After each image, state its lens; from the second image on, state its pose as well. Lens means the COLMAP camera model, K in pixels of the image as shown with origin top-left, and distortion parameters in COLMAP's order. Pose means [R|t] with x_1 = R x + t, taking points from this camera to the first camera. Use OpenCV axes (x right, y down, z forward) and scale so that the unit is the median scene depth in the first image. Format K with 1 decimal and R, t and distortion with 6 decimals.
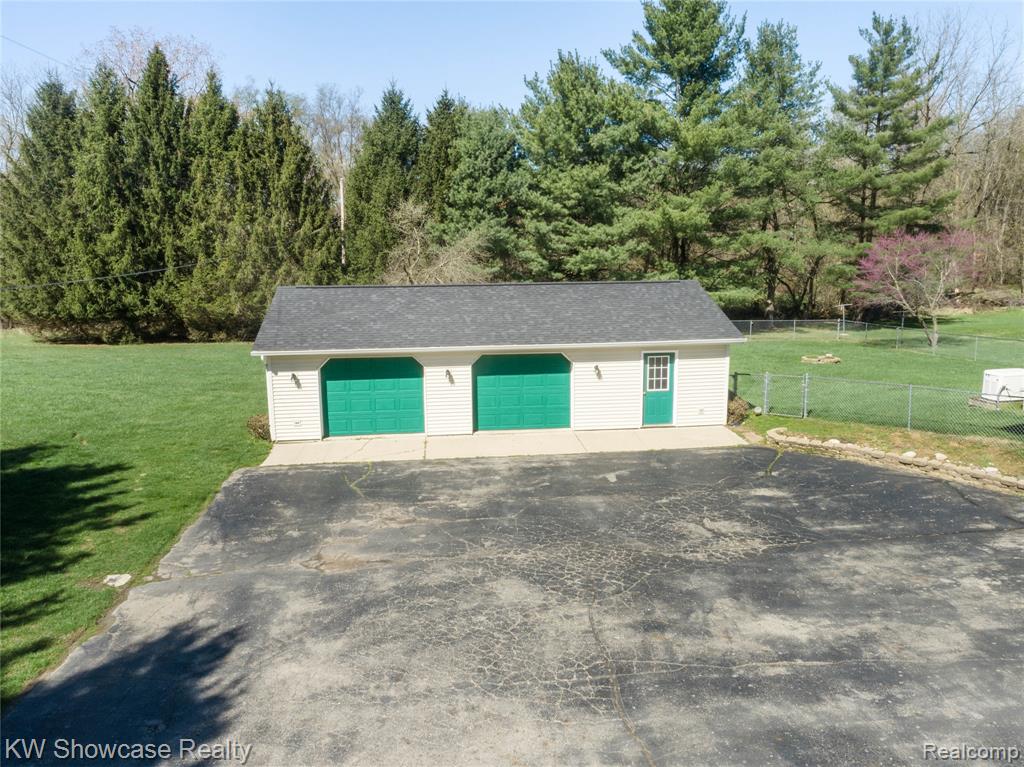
lens RADIAL K [[772.4, 0, 512.0], [0, 772.4, 383.5], [0, 0, 1]] dist [-0.018490, -0.000548]
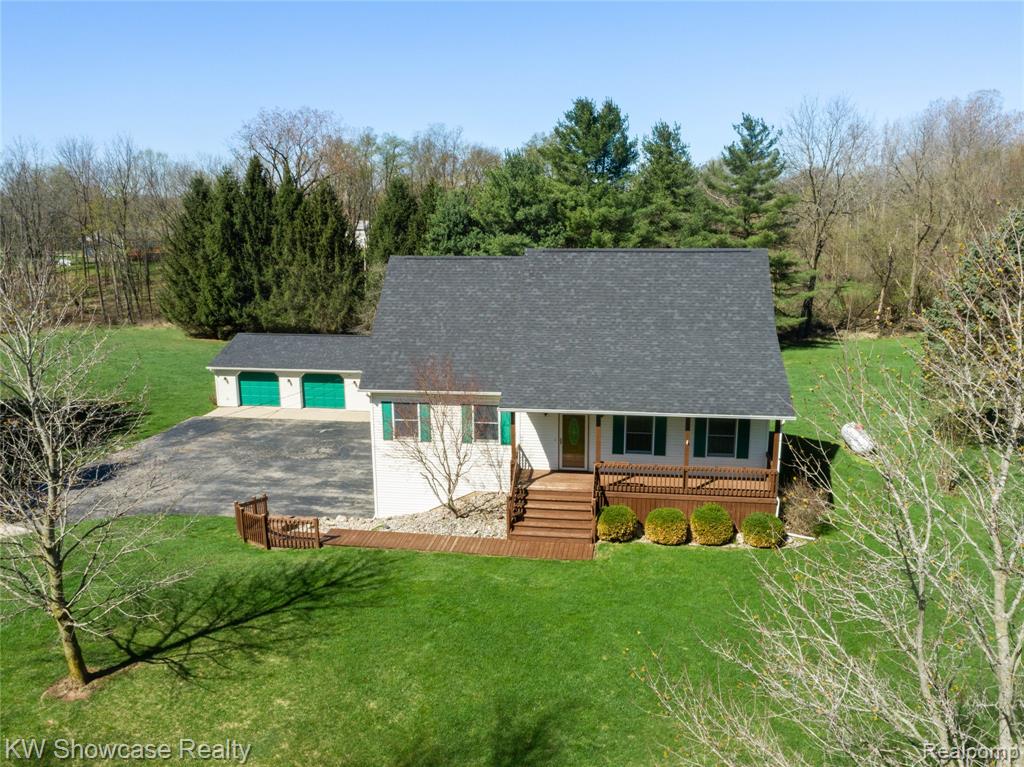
lens RADIAL K [[772.4, 0, 512.0], [0, 772.4, 383.5], [0, 0, 1]] dist [-0.018490, -0.000548]
pose [[0.966631, 0.059072, -0.249267, 0.502666], [-0.050258, 0.997870, 0.041583, -0.059665], [0.251193, -0.027667, 0.967542, -0.450099]]
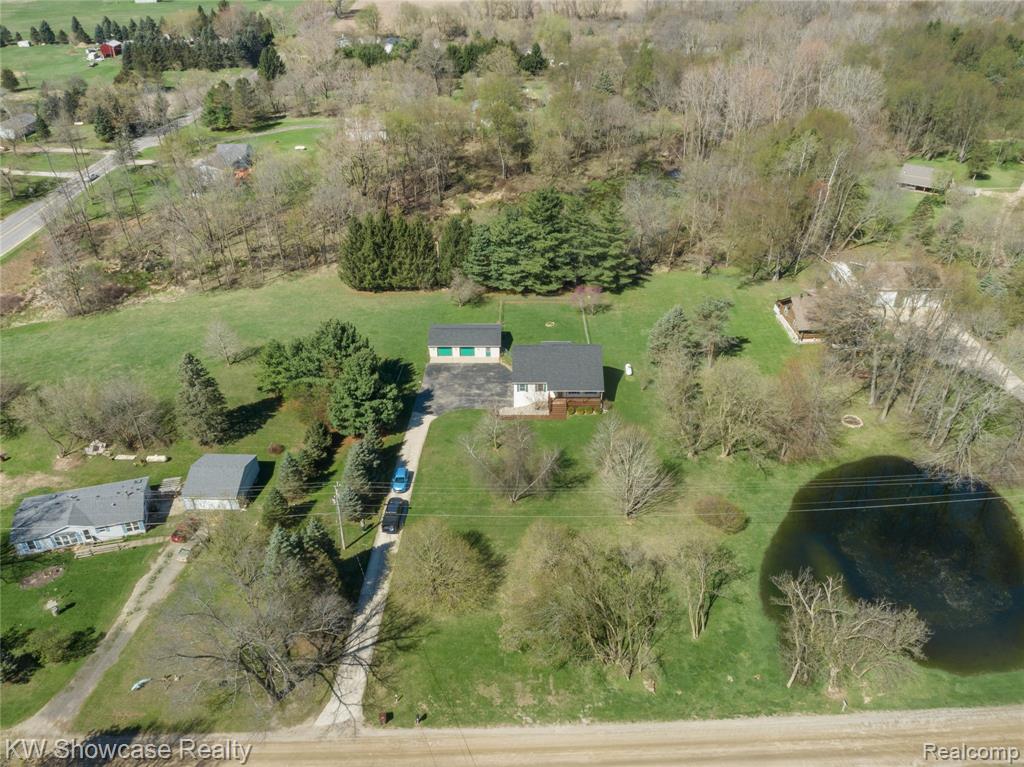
lens RADIAL K [[772.4, 0, 512.0], [0, 772.4, 383.5], [0, 0, 1]] dist [-0.018490, -0.000548]
pose [[0.992313, 0.064169, -0.105816, 0.524695], [-0.018507, 0.922393, 0.385808, -1.083482], [0.122361, -0.380884, 0.916491, -2.415315]]
